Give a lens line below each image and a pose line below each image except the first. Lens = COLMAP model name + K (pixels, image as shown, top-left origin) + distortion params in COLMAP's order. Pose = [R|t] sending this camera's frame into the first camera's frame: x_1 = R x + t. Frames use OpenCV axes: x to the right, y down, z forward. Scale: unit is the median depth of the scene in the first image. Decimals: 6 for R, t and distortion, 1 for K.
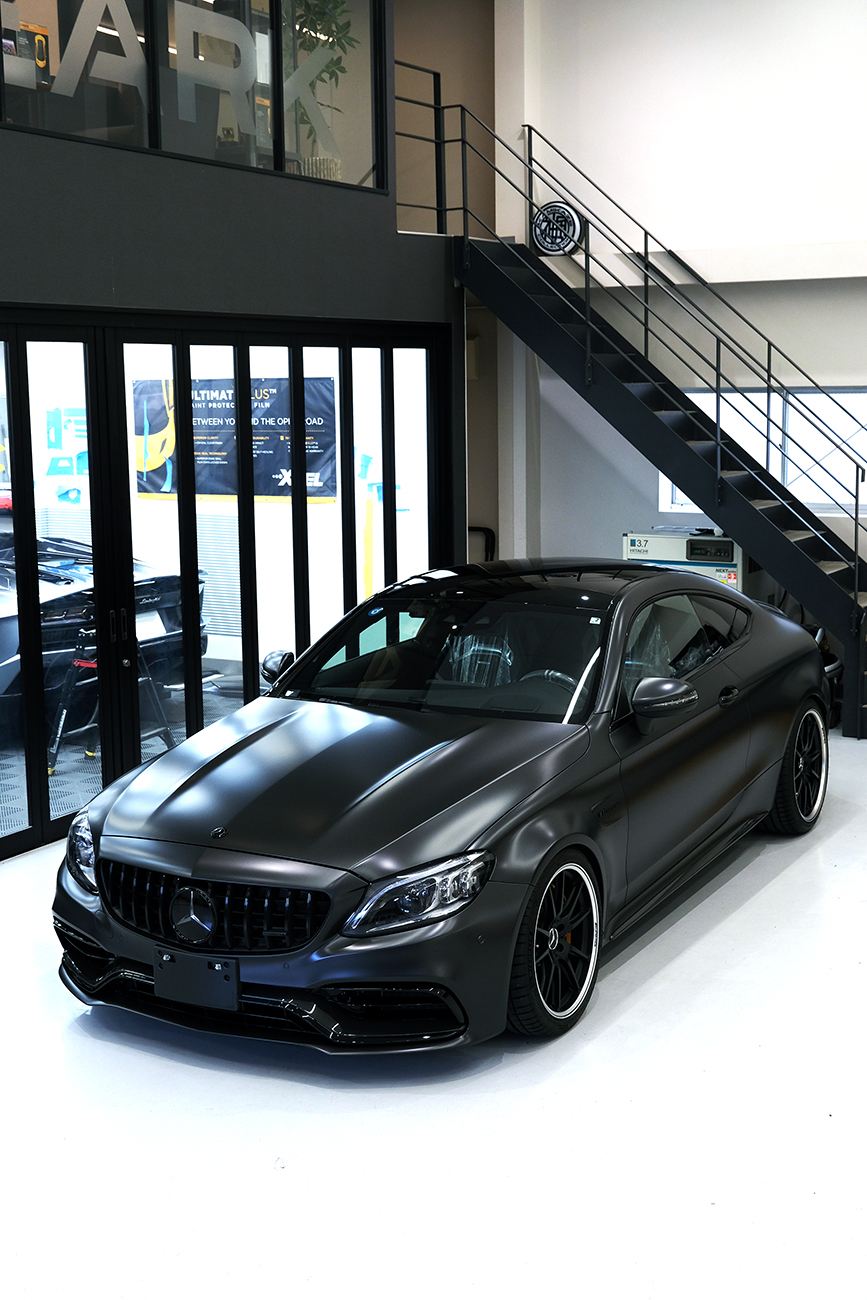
lens RADIAL K [[1718.0, 0, 423.0], [0, 1718.0, 639.2], [0, 0, 1]] dist [0.028656, 0.000000]
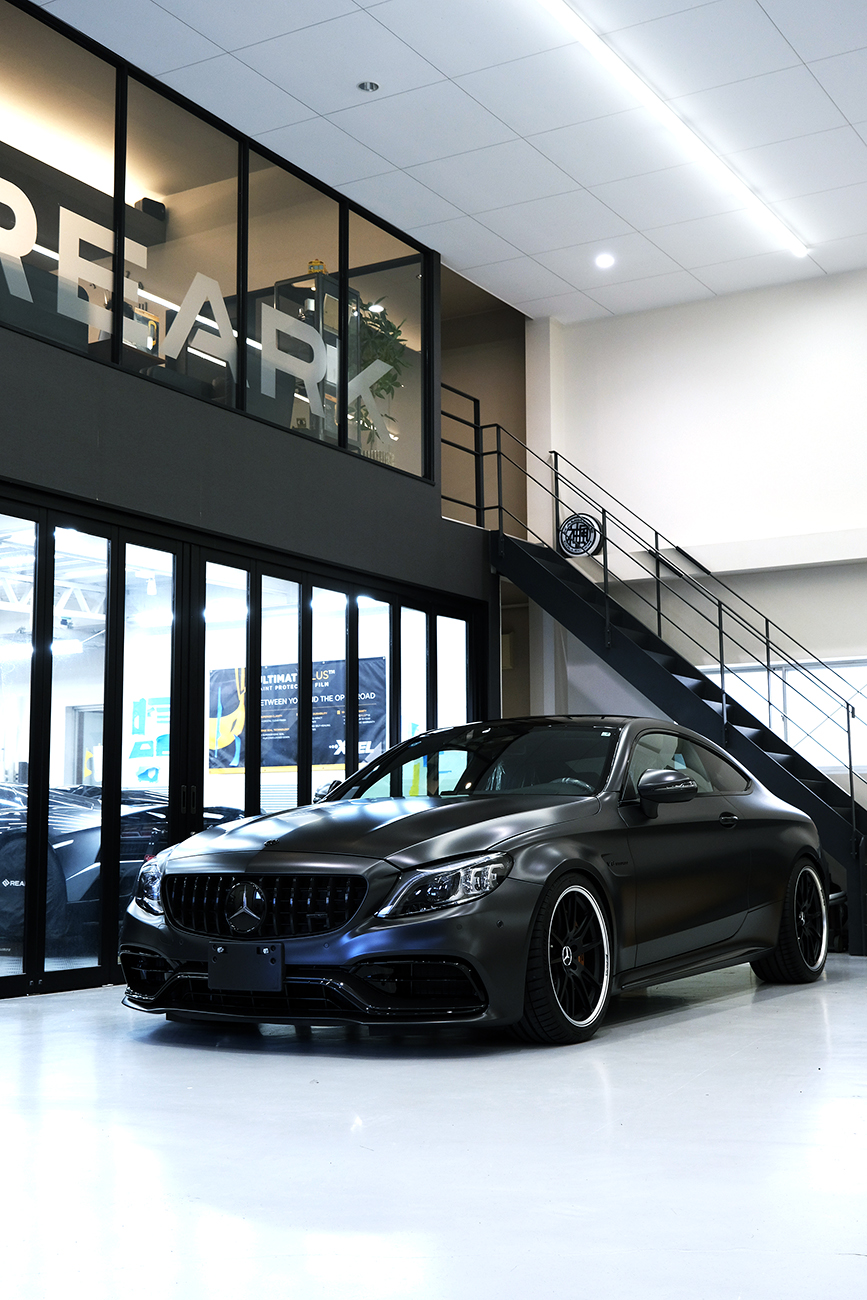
lens RADIAL K [[1603.4, 0, 410.0], [0, 1603.4, 647.0], [0, 0, 1]] dist [0.043159, 0.000000]
pose [[0.999172, 0.006826, -0.040105, 0.009785], [-0.017332, 0.963308, -0.267839, 0.174379], [0.036805, 0.268312, 0.962629, -0.036816]]
